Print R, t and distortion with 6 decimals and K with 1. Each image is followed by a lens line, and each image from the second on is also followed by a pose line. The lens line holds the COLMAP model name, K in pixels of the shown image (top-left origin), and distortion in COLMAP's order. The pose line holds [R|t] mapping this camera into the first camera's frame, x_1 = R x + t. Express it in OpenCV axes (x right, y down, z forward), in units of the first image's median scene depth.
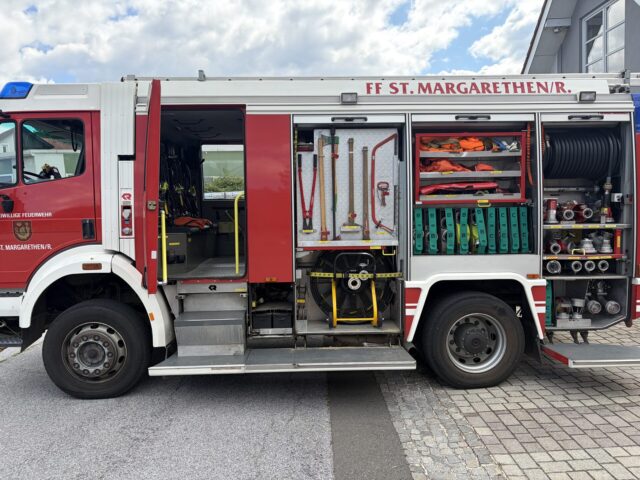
lens RADIAL K [[455.0, 0, 320.0], [0, 455.0, 240.0], [0, 0, 1]] dist [0.003233, -0.001014]
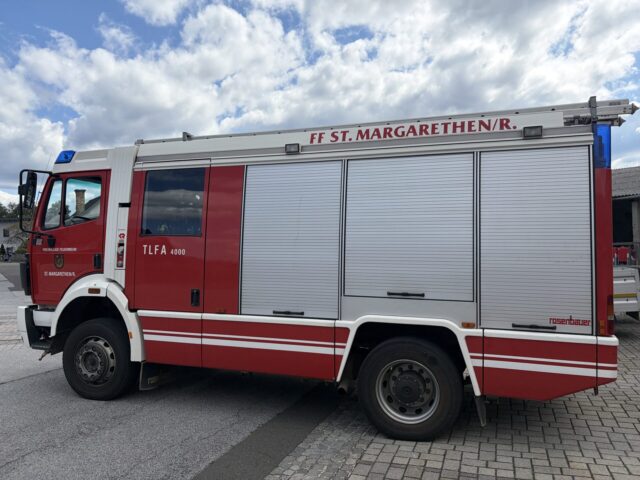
lens RADIAL K [[455.0, 0, 320.0], [0, 455.0, 240.0], [0, 0, 1]] dist [0.003233, -0.001014]
pose [[0.941049, 0.010661, -0.338101, 0.500573], [-0.039906, 0.996023, -0.079665, -0.006965], [0.335907, 0.088461, 0.937732, 0.013906]]
